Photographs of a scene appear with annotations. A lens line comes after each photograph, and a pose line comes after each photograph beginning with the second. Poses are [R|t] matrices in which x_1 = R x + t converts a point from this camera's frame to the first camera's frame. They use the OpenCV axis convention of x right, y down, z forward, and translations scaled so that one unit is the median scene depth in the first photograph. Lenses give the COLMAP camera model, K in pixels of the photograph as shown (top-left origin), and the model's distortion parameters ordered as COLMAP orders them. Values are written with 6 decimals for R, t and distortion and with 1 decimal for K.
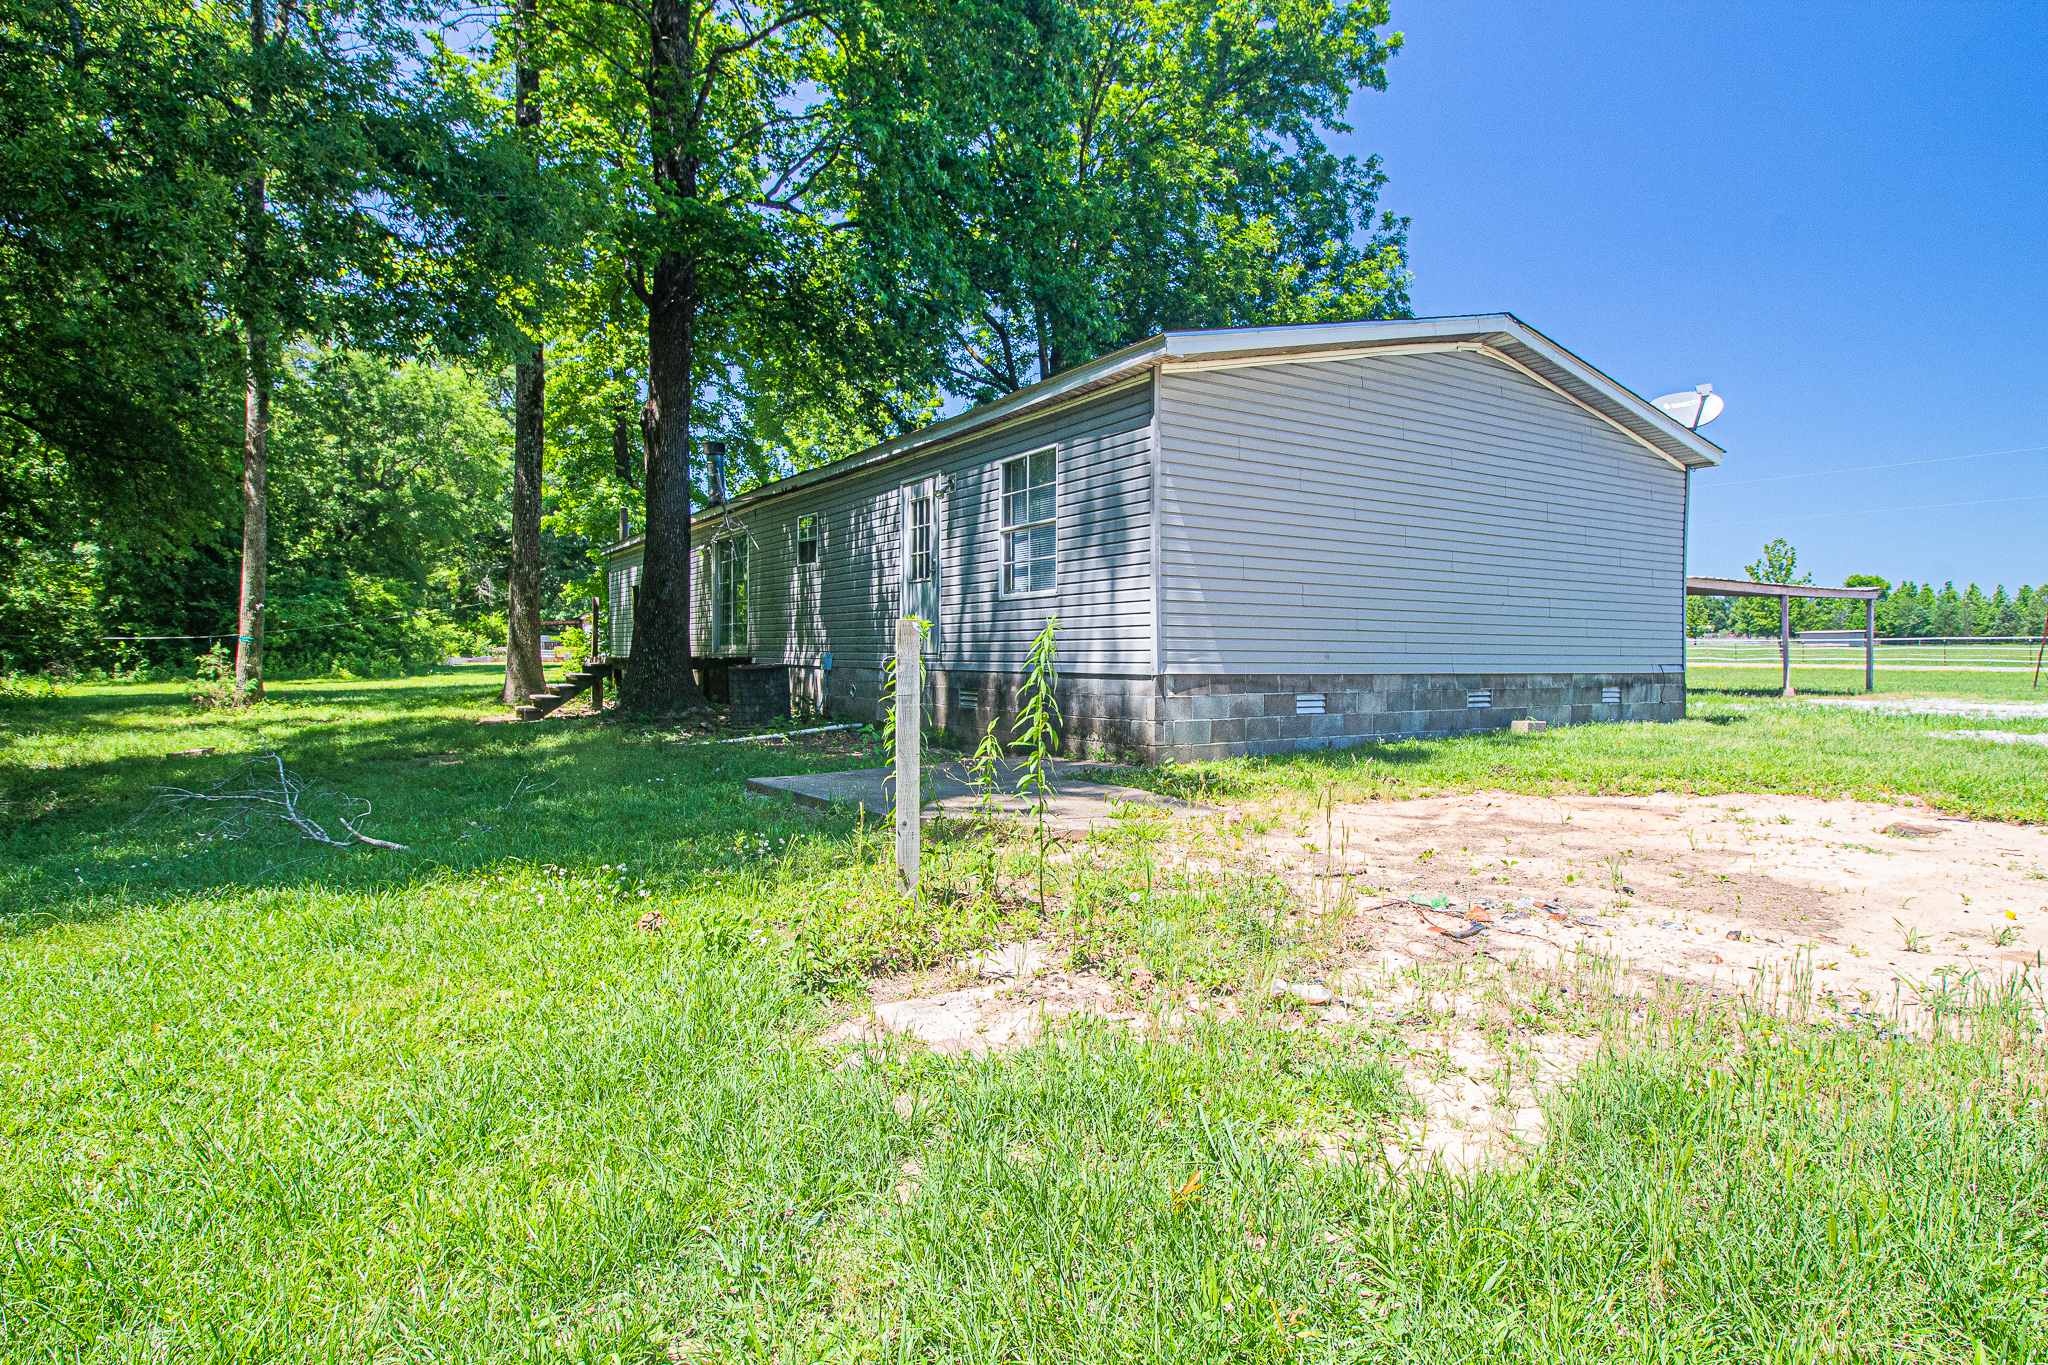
lens RADIAL K [[1108.1, 0, 1024.9], [0, 1108.1, 677.6], [0, 0, 1]] dist [0.001088, 0.000576]
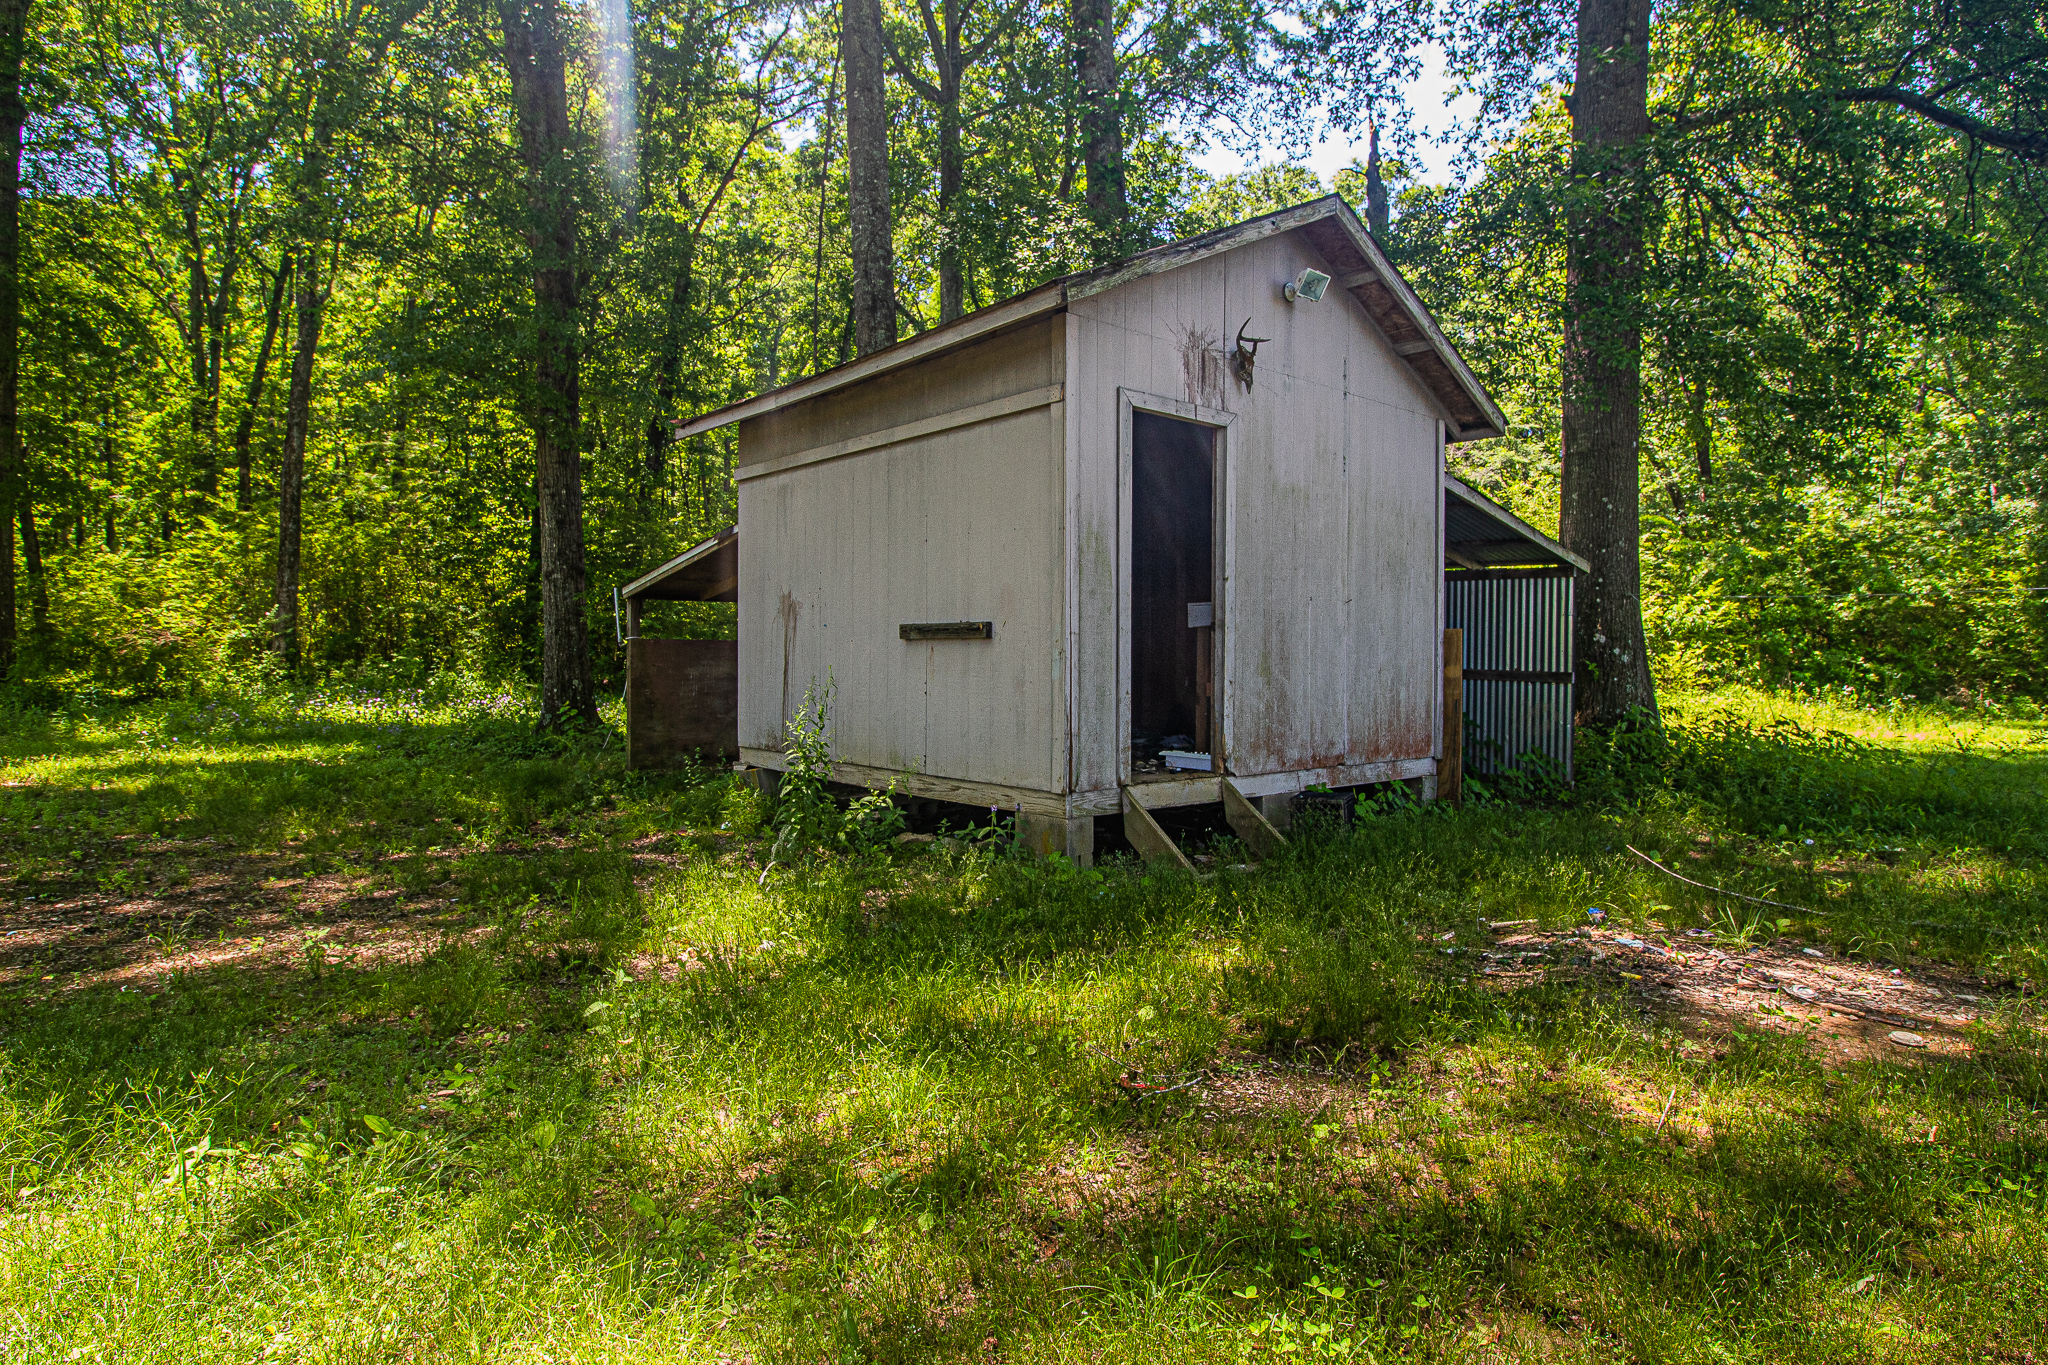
lens RADIAL K [[1108.1, 0, 1022.7], [0, 1108.1, 682.1], [0, 0, 1]] dist [0.001088, 0.000576]
pose [[0.146706, 0.017838, -0.989019, -0.299988], [-0.021899, 0.999651, 0.014781, -0.013875], [0.988938, 0.019490, 0.147046, 0.347695]]
